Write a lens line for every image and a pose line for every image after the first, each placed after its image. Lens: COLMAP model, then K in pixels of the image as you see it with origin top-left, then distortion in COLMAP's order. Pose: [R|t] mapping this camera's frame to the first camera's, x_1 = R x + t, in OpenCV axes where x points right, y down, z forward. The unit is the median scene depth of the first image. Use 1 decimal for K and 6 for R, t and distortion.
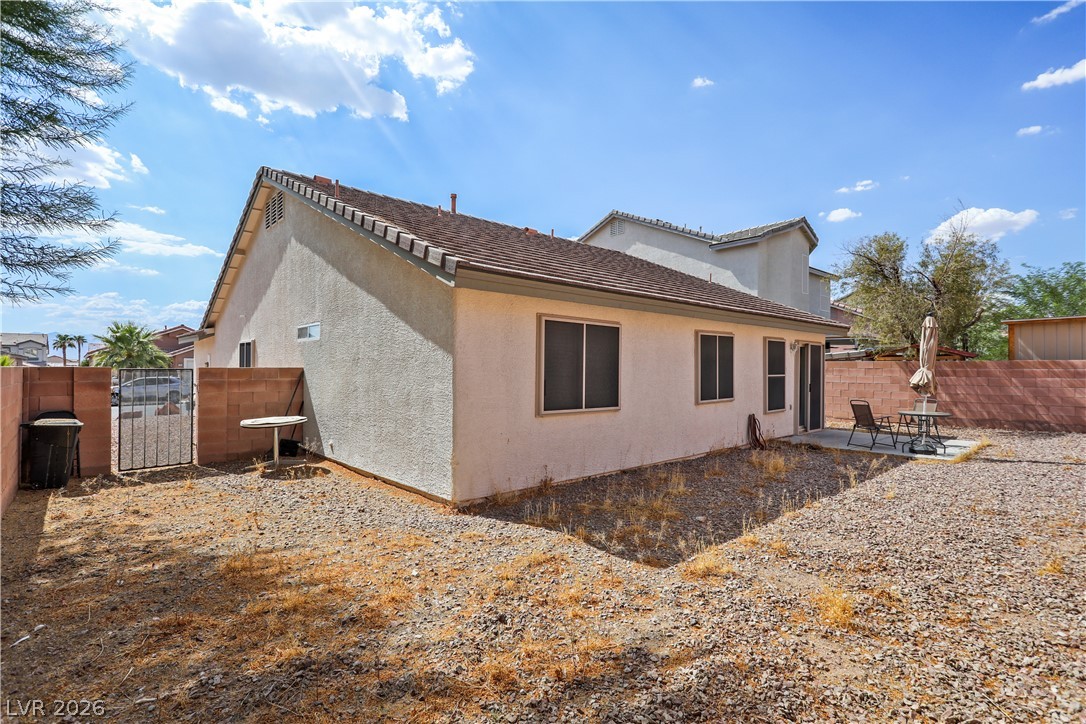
lens RADIAL K [[522.1, 0, 546.7], [0, 522.1, 363.5], [0, 0, 1]] dist [0.004657, 0.000477]
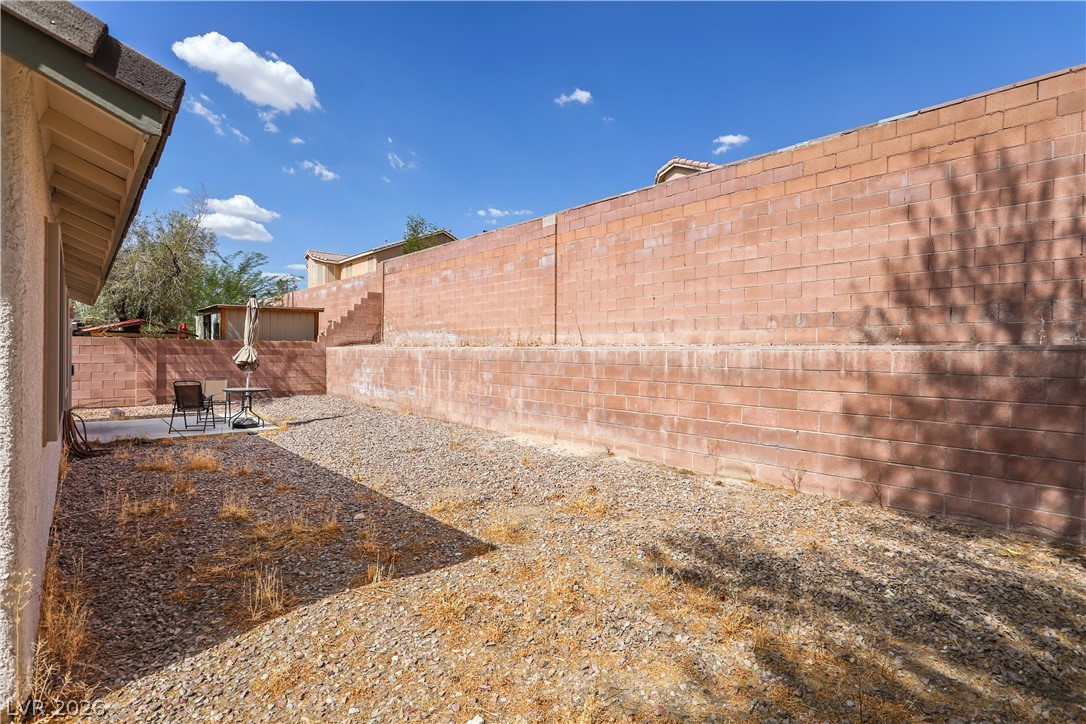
lens RADIAL K [[522.1, 0, 547.5], [0, 522.1, 360.1], [0, 0, 1]] dist [0.004657, 0.000477]
pose [[0.007904, -0.016816, 0.999827, -0.318822], [-0.018967, 0.999676, 0.016963, 0.007047], [-0.999789, -0.019098, 0.007582, 0.376530]]
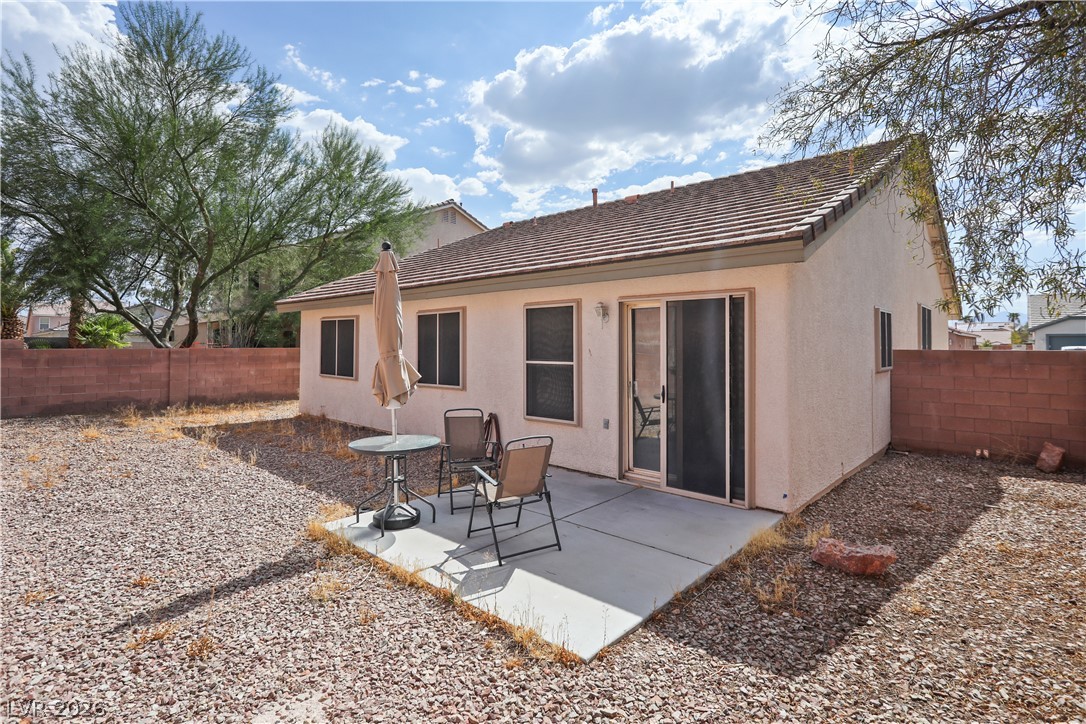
lens RADIAL K [[522.1, 0, 552.1], [0, 522.1, 356.0], [0, 0, 1]] dist [0.004657, 0.000477]
pose [[0.108962, 0.018239, -0.993879, 1.178407], [0.007995, 0.999783, 0.019224, 0.002454], [0.994014, -0.010041, 0.108793, 1.041616]]
